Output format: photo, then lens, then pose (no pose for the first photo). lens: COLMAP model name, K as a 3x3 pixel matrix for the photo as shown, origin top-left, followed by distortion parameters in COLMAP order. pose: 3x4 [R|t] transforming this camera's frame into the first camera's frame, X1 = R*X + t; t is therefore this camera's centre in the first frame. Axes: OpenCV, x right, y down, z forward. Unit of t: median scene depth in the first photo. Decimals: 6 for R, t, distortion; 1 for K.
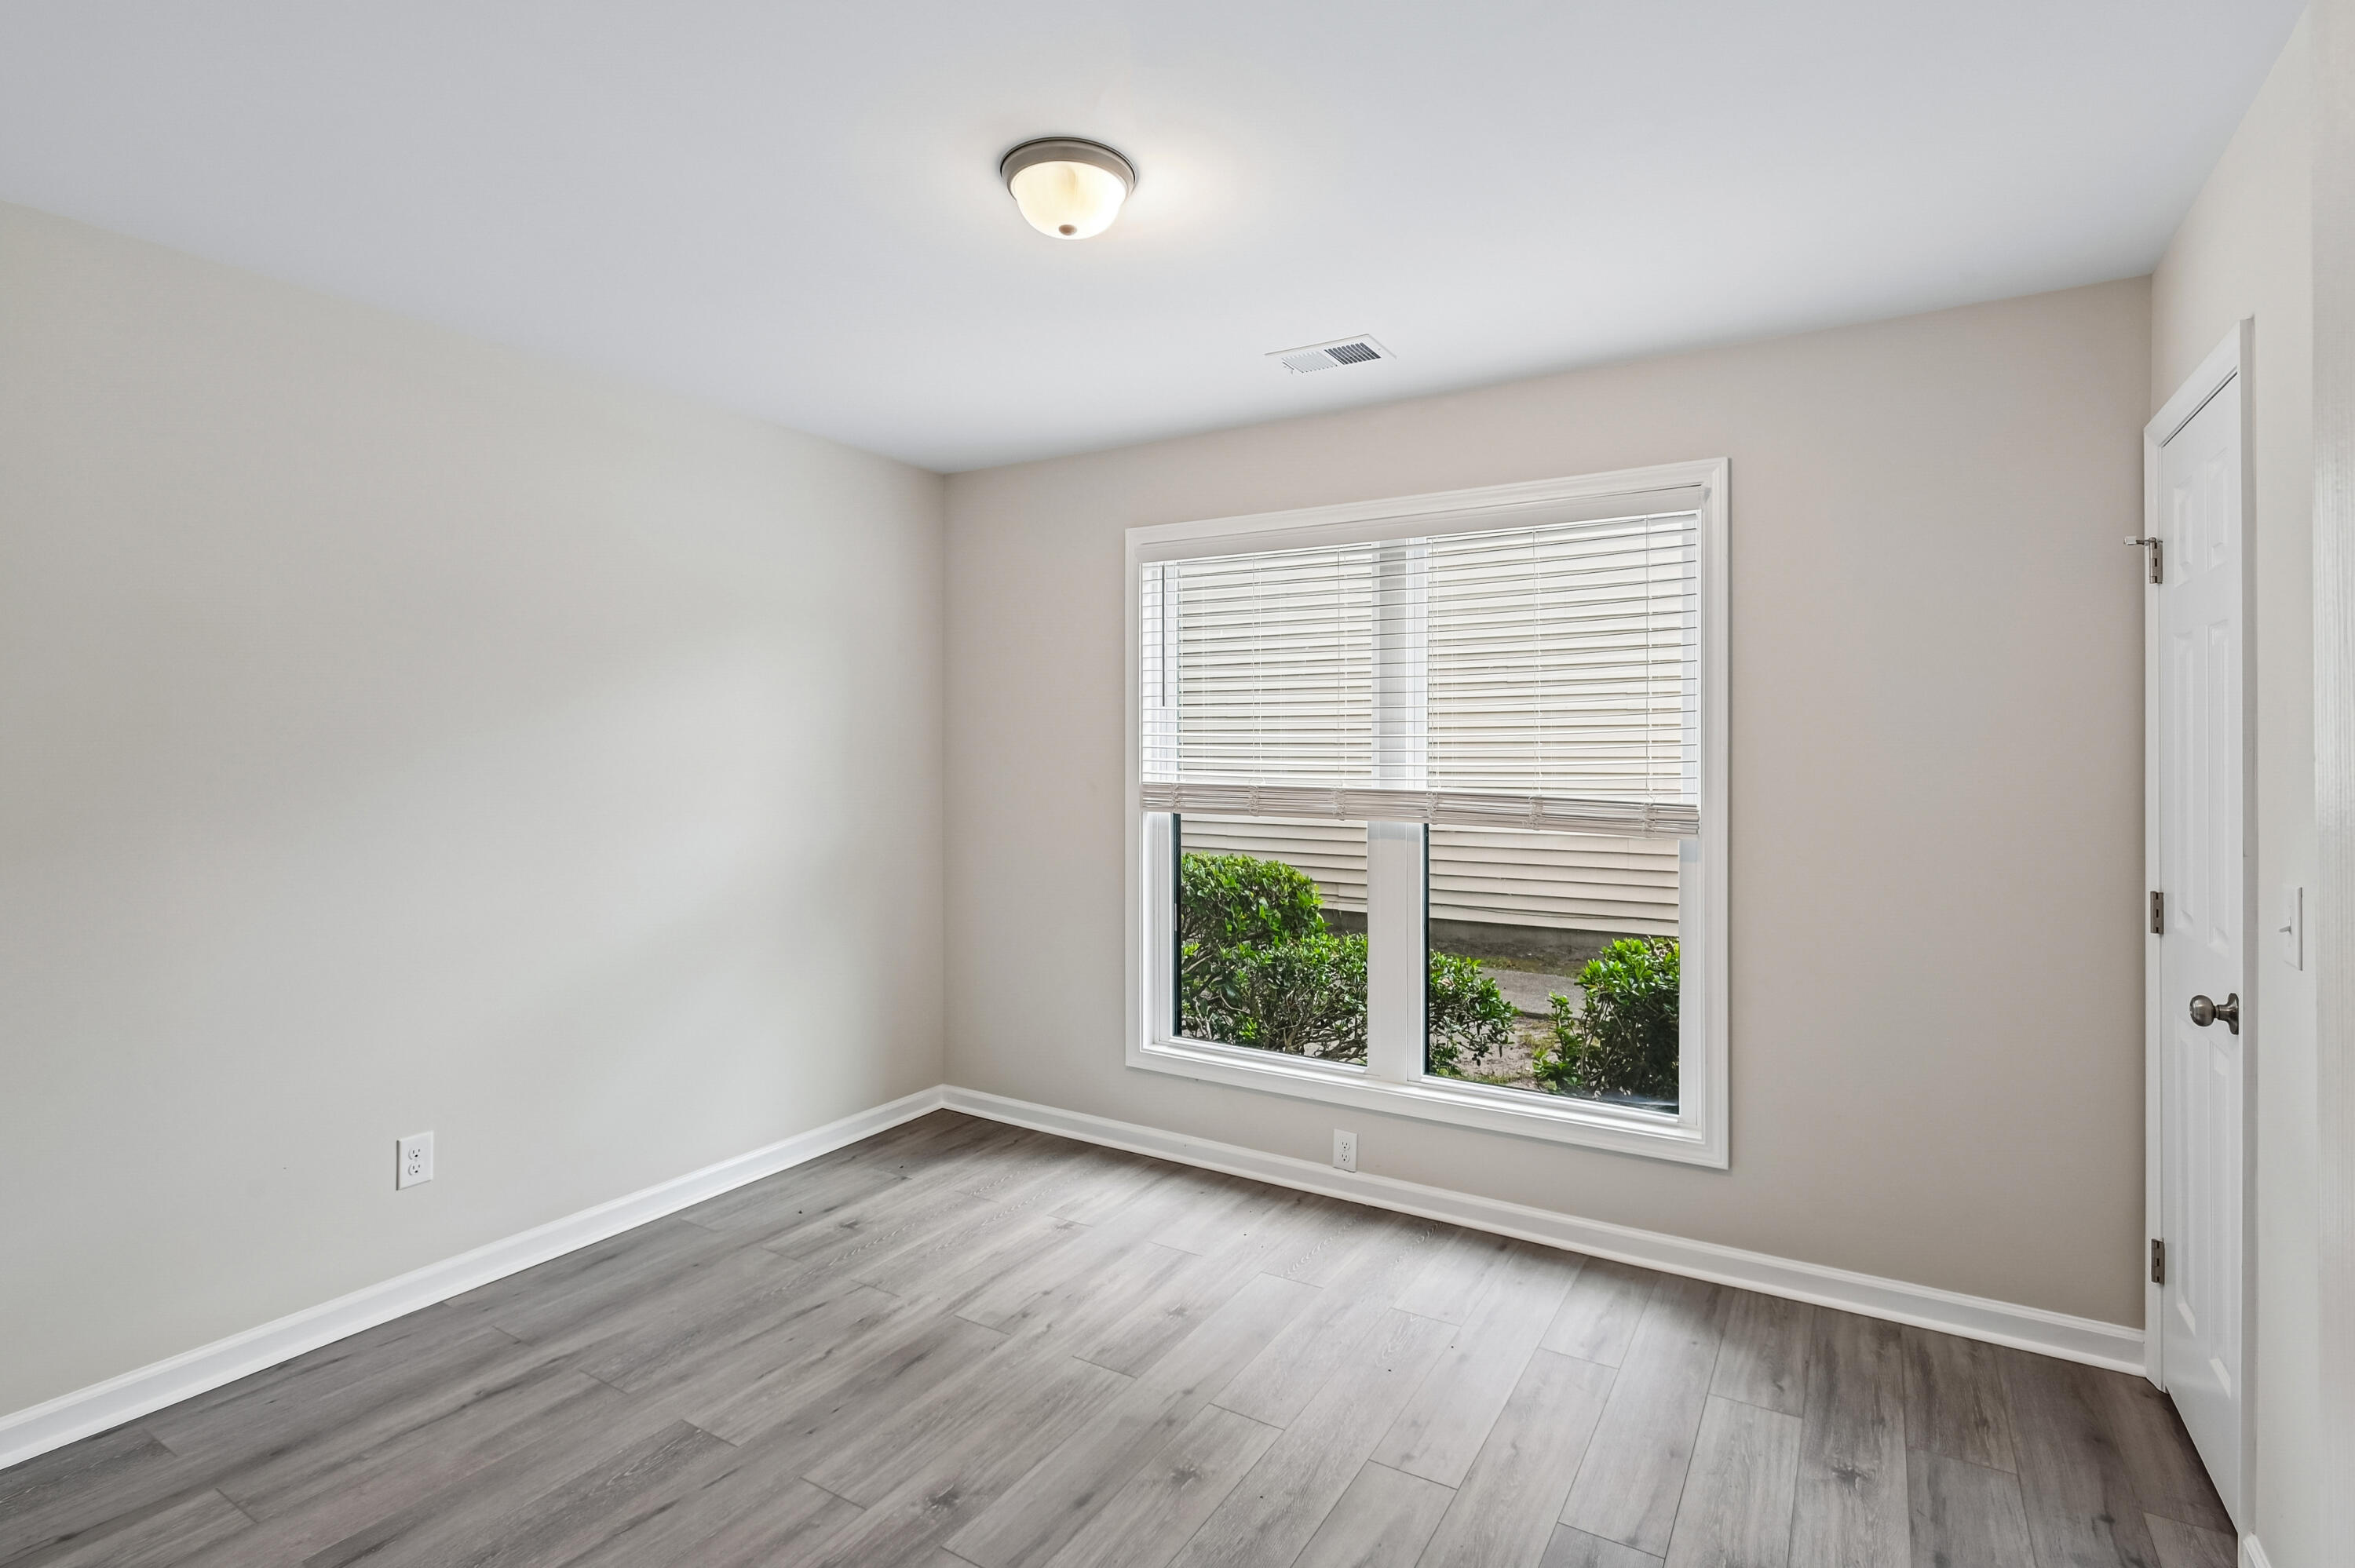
lens RADIAL K [[1134.4, 0, 1178.8], [0, 1134.4, 754.0], [0, 0, 1]] dist [0.011753, -0.000168]
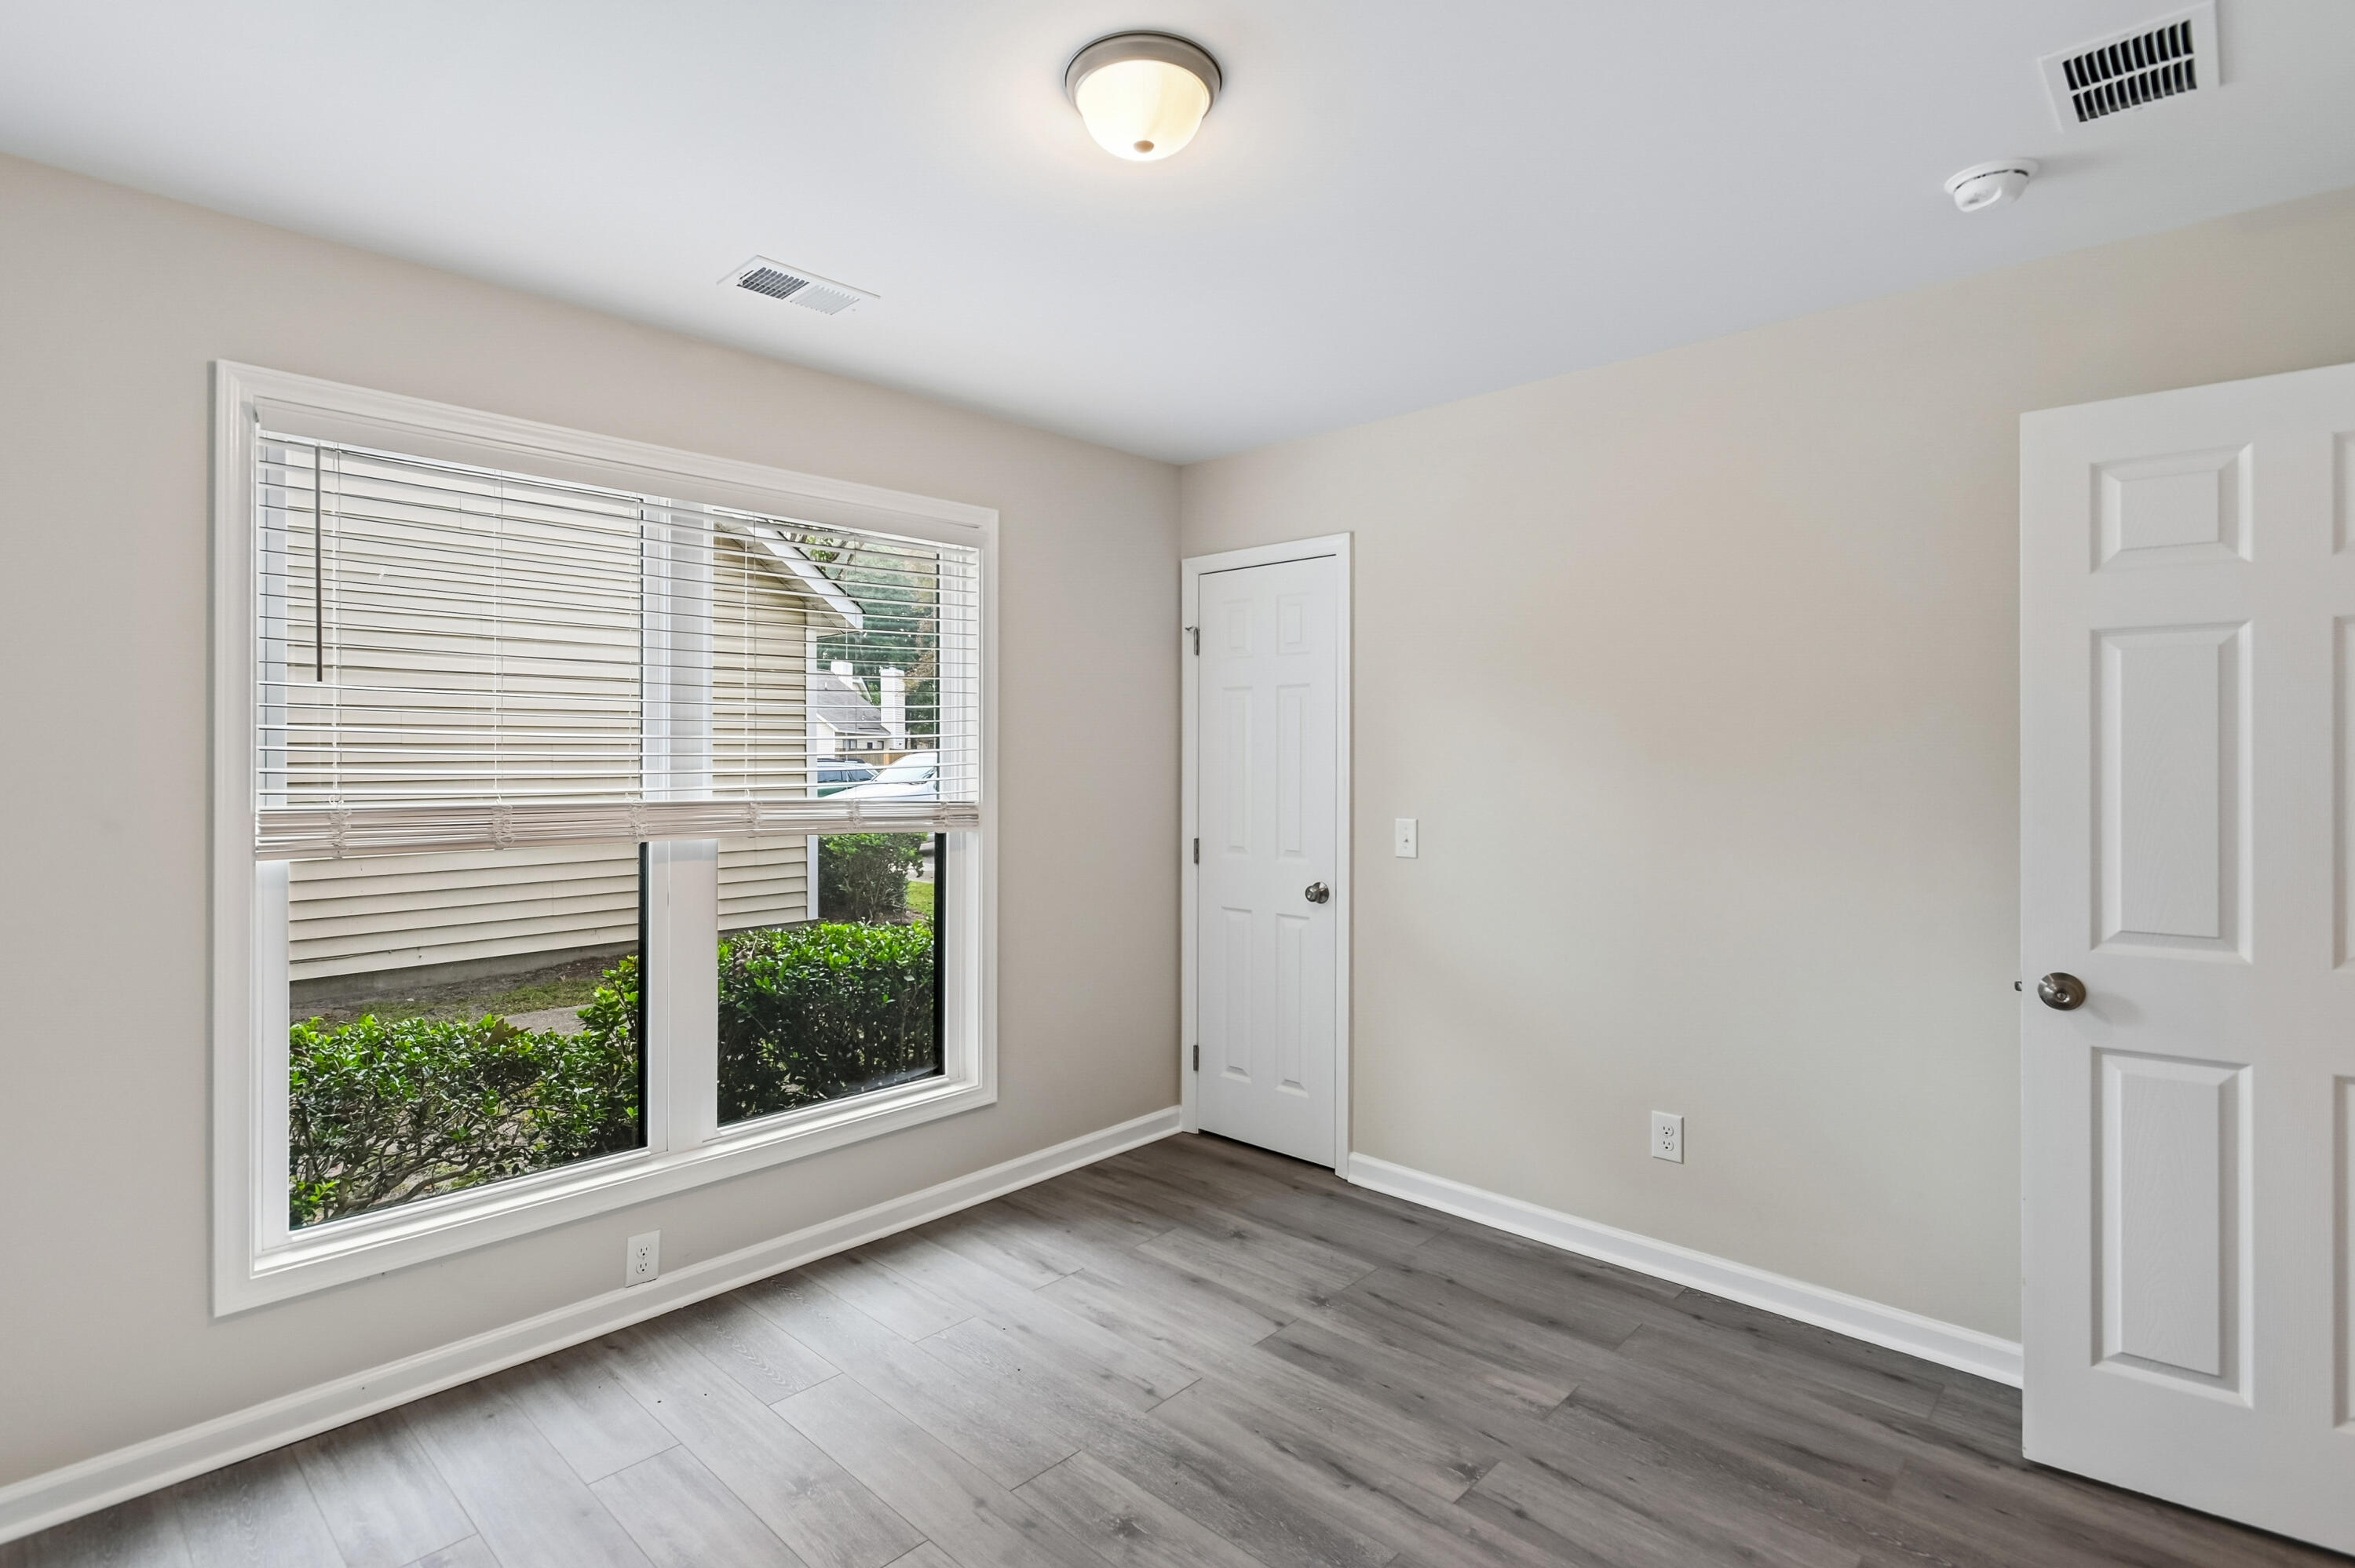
lens RADIAL K [[1134.1, 0, 1177.5], [0, 1134.1, 784.0], [0, 0, 1]] dist [0.011940, 0.000026]
pose [[0.221841, -0.024639, 0.974772, -0.630849], [0.004744, 0.999696, 0.024189, -0.000280], [-0.975071, -0.000742, 0.221890, 0.536706]]
